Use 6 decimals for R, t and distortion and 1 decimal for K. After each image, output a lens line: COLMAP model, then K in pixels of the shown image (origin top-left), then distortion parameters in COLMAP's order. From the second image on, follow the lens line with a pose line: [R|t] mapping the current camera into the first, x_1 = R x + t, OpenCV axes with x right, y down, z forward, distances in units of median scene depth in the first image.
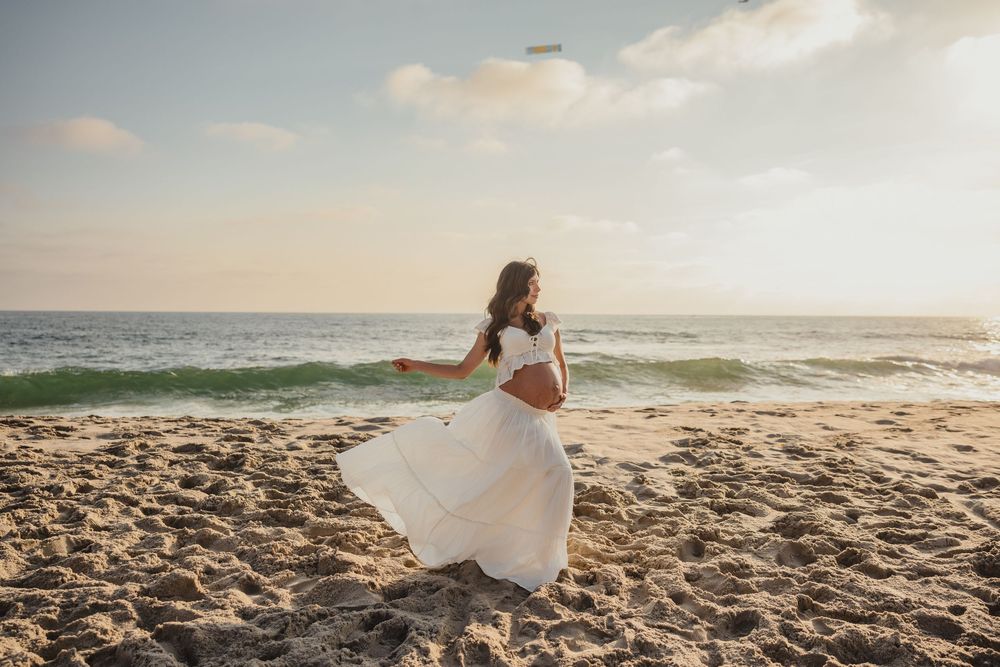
lens RADIAL K [[861.9, 0, 500.7], [0, 861.9, 333.2], [0, 0, 1]] dist [0.000909, 0.000337]
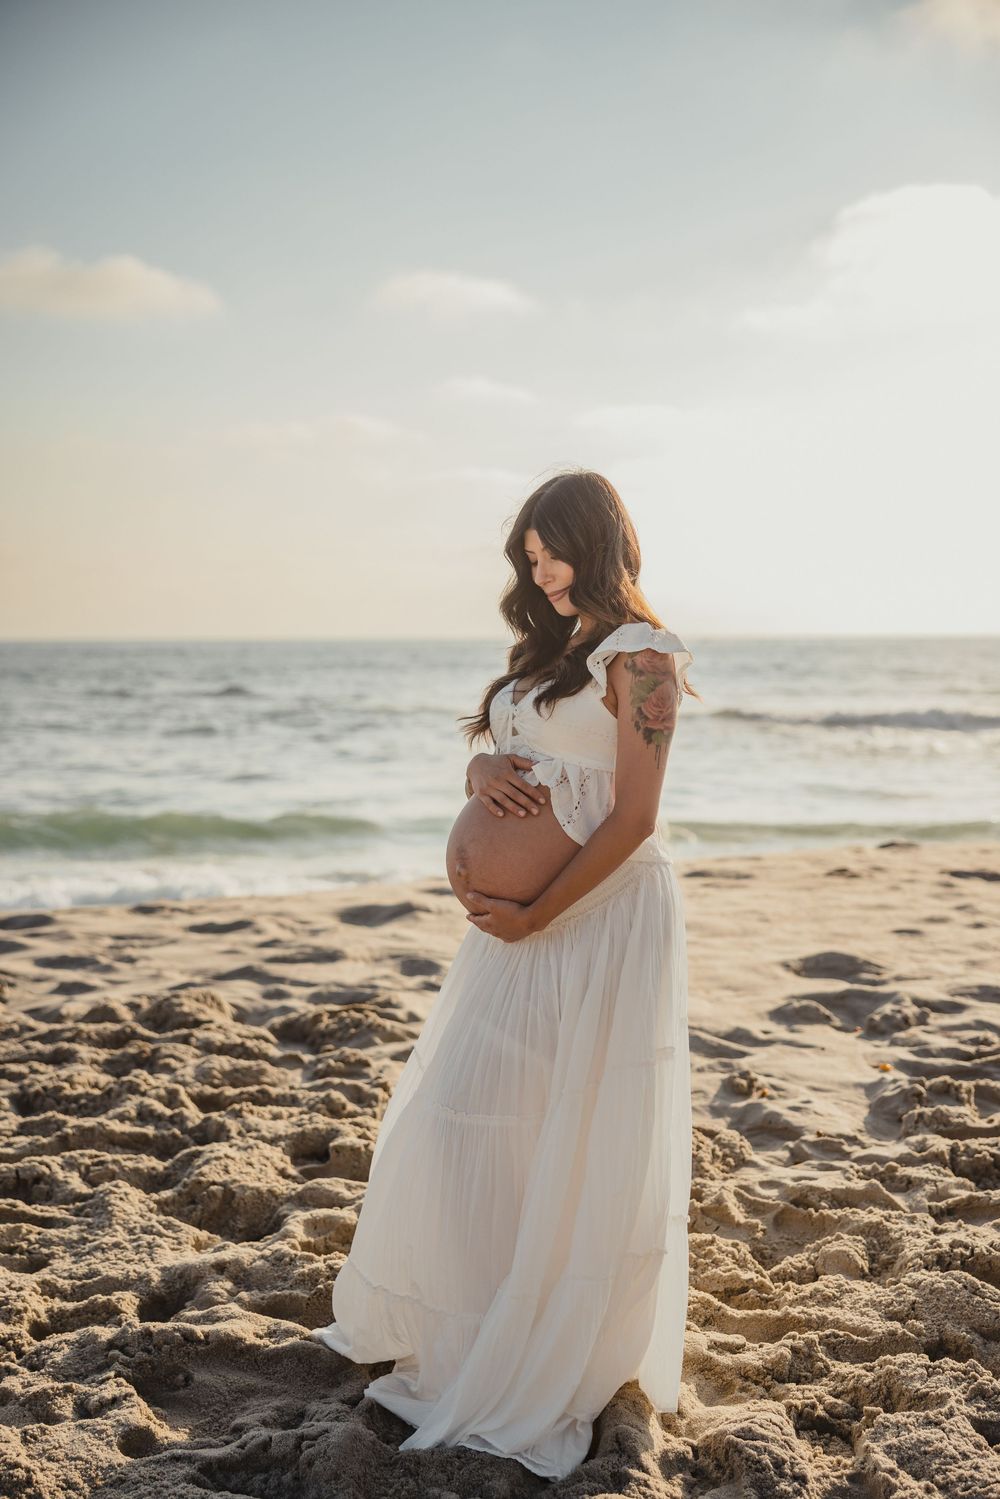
lens RADIAL K [[1968.3, 0, 499.0], [0, 1968.3, 747.7], [0, 0, 1]] dist [-0.031740, 0.000000]
pose [[0.994946, -0.014578, 0.099344, -0.030054], [0.011285, 0.999371, 0.033629, -0.006399], [-0.099772, -0.032338, 0.994485, 0.203543]]
